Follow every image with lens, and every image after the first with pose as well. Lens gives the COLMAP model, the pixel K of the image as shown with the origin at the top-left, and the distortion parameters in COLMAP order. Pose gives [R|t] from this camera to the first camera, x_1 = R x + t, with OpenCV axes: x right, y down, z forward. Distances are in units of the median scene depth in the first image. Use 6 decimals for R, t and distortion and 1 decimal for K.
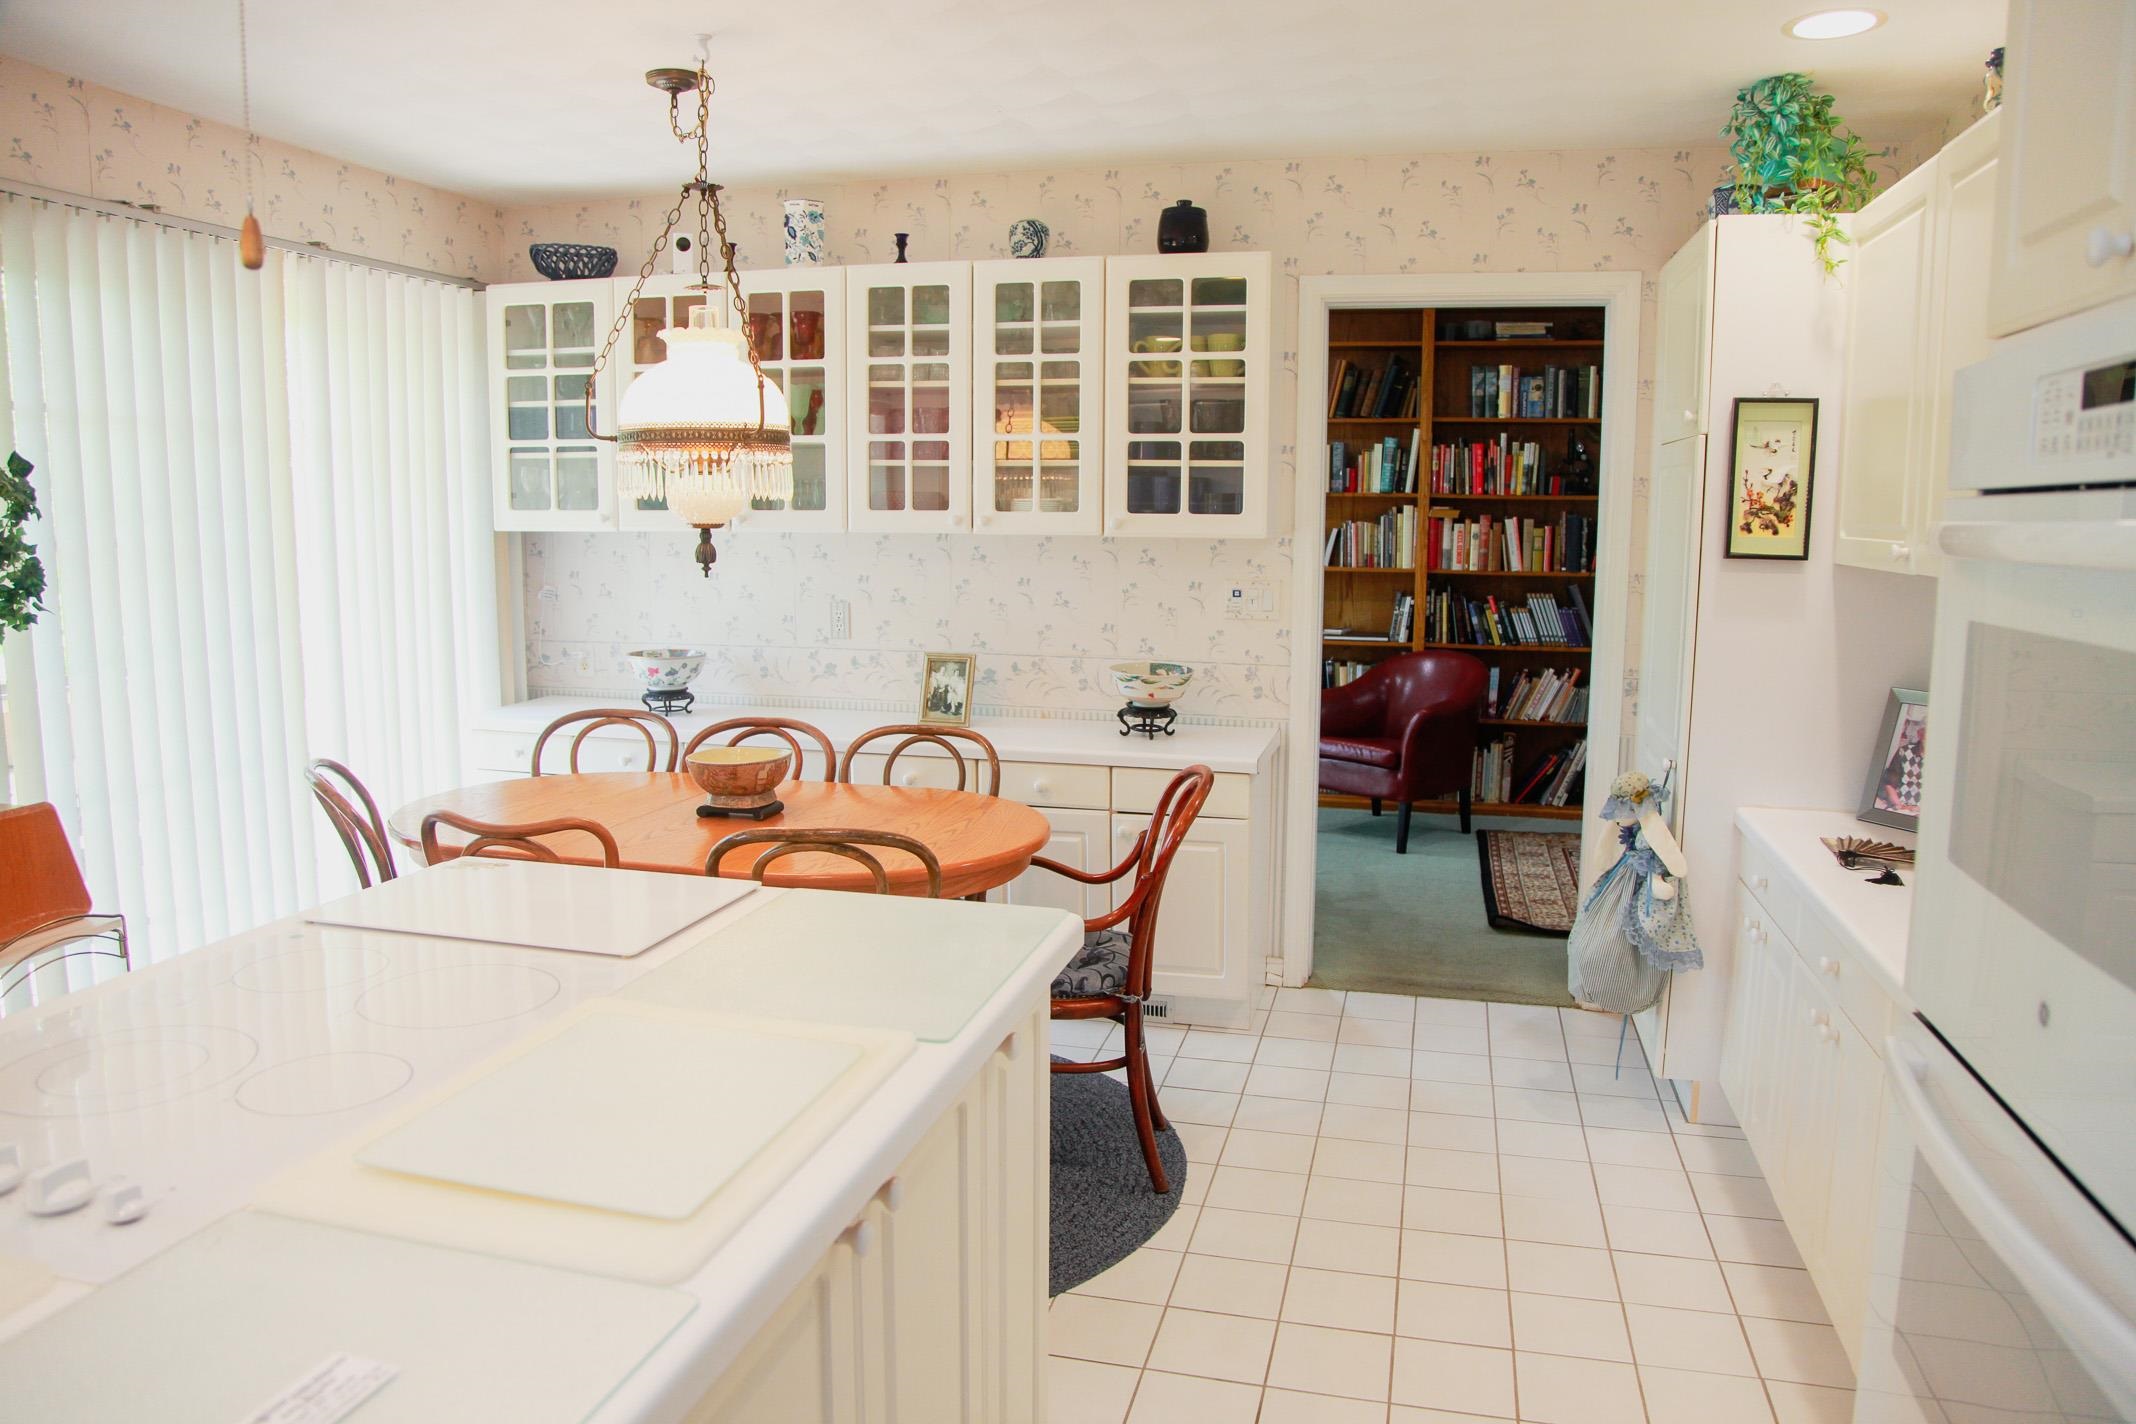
lens RADIAL K [[1463.6, 0, 1065.0], [0, 1463.6, 713.8], [0, 0, 1]] dist [-0.122673, 0.073699]
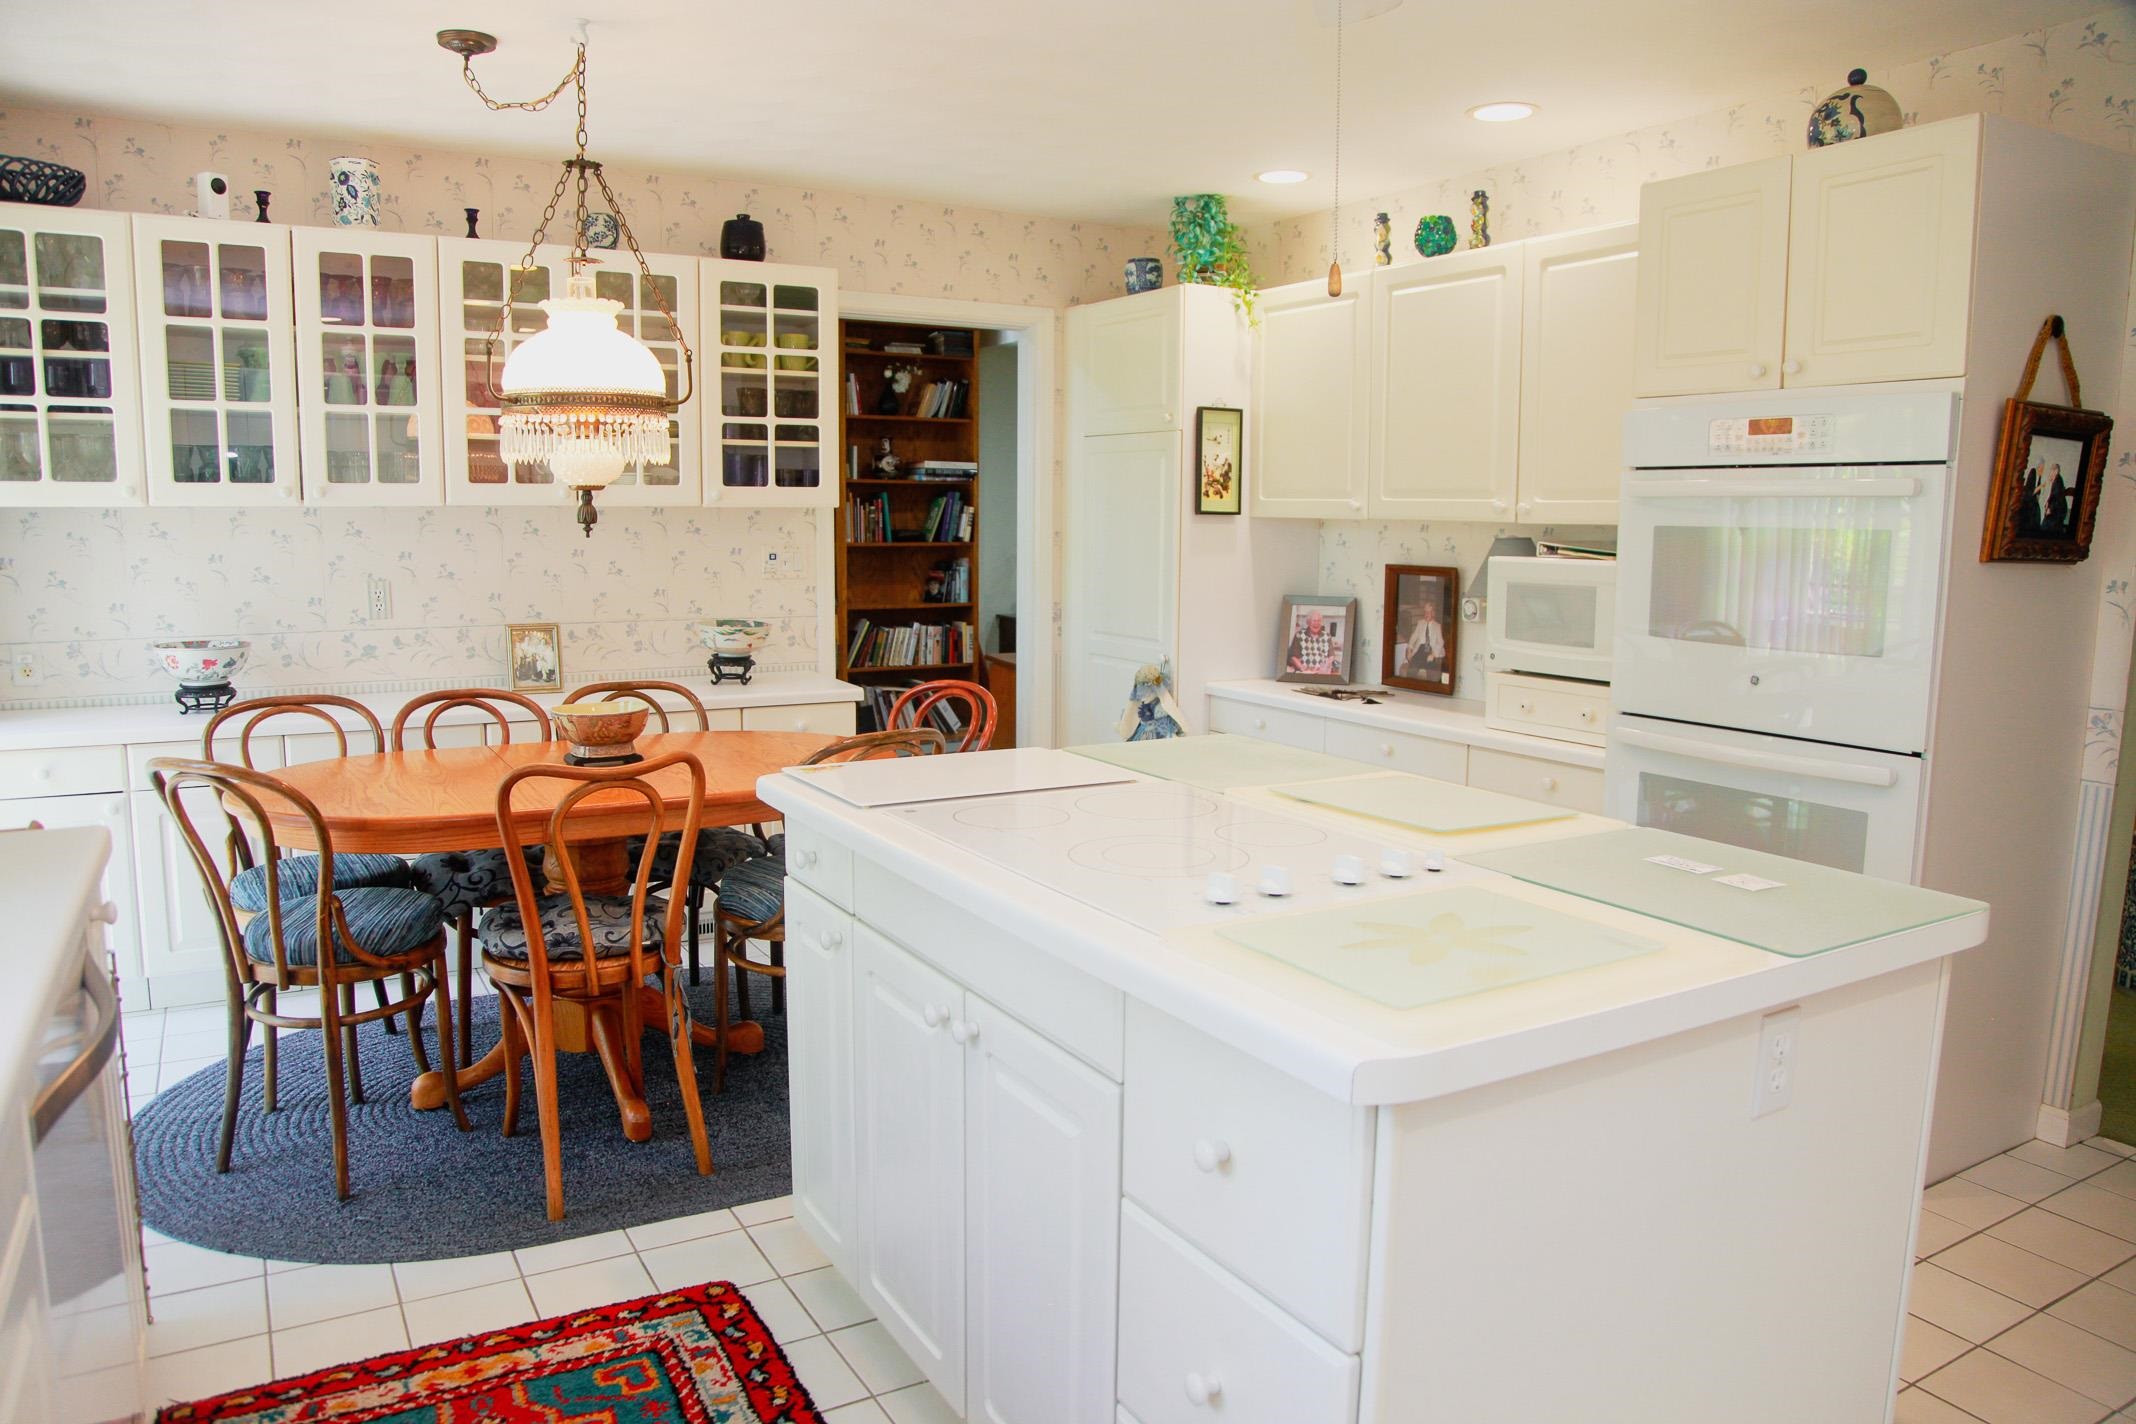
lens RADIAL K [[1461.0, 0, 1058.4], [0, 1461.0, 710.8], [0, 0, 1]] dist [-0.119912, 0.068216]
pose [[0.711817, -0.095862, 0.695792, -0.579749], [0.095000, 0.994679, 0.039852, 0.016275], [-0.695910, 0.037733, 0.717137, 0.019246]]
